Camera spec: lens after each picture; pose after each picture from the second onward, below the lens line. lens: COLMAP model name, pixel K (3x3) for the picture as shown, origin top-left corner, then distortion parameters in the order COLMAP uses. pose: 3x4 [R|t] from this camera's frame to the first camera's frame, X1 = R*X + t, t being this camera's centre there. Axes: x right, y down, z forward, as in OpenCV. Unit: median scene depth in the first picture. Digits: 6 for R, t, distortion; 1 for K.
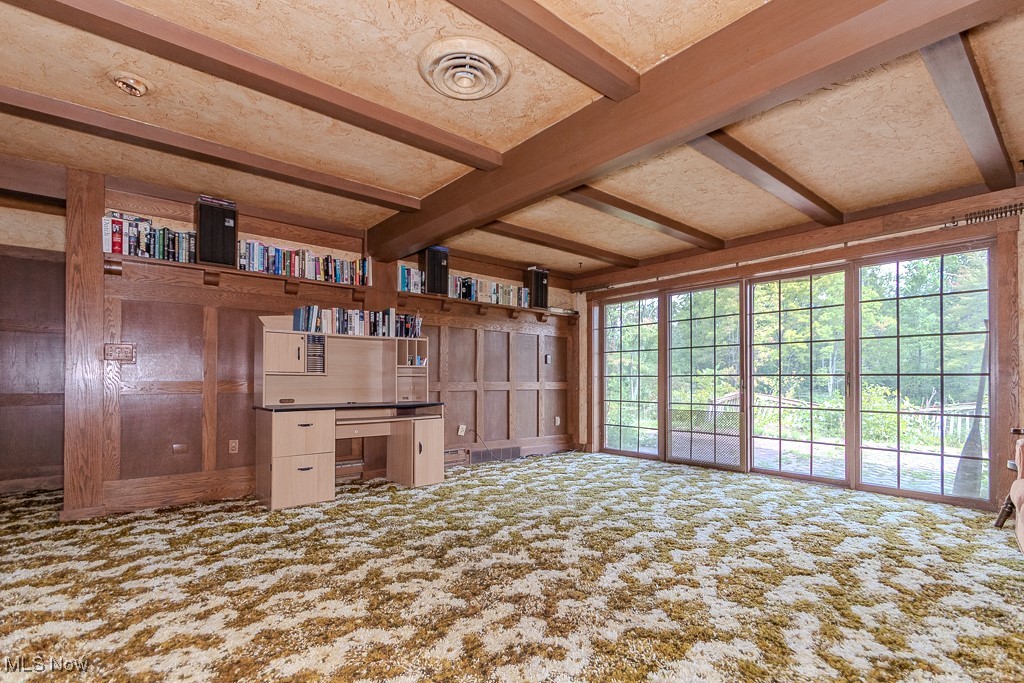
lens RADIAL K [[478.9, 0, 507.2], [0, 478.9, 376.9], [0, 0, 1]] dist [-0.002289, -0.002472]
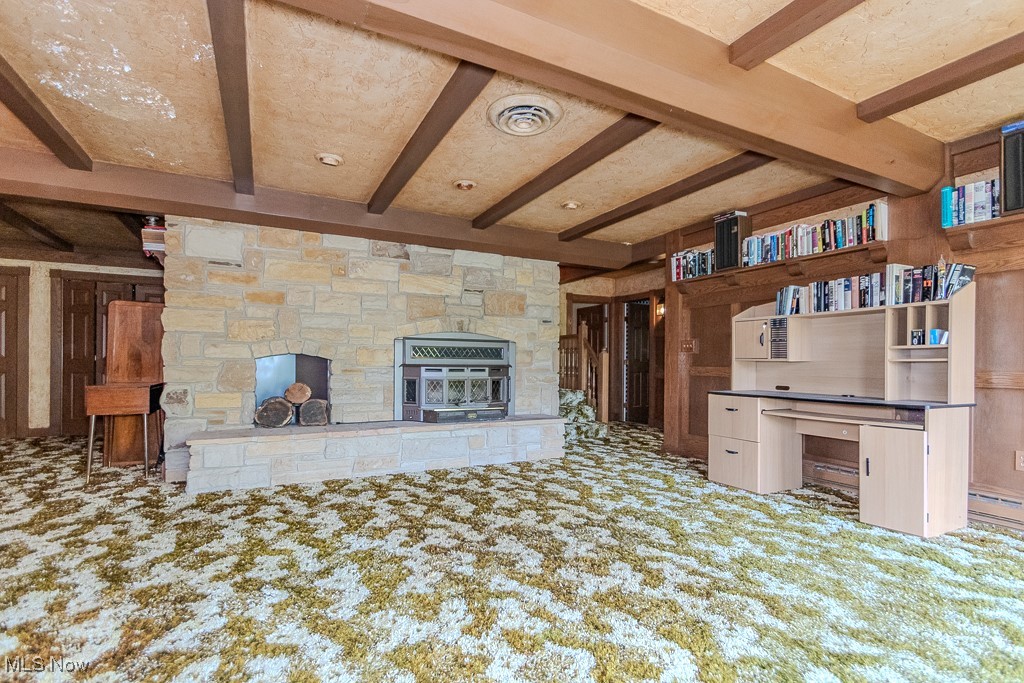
lens RADIAL K [[478.9, 0, 507.3], [0, 478.9, 359.7], [0, 0, 1]] dist [-0.002289, -0.002472]
pose [[-0.228834, -0.009358, -0.973420, 0.694069], [-0.002253, 0.999956, -0.009083, 0.003719], [0.973463, 0.000115, -0.228845, 0.761526]]
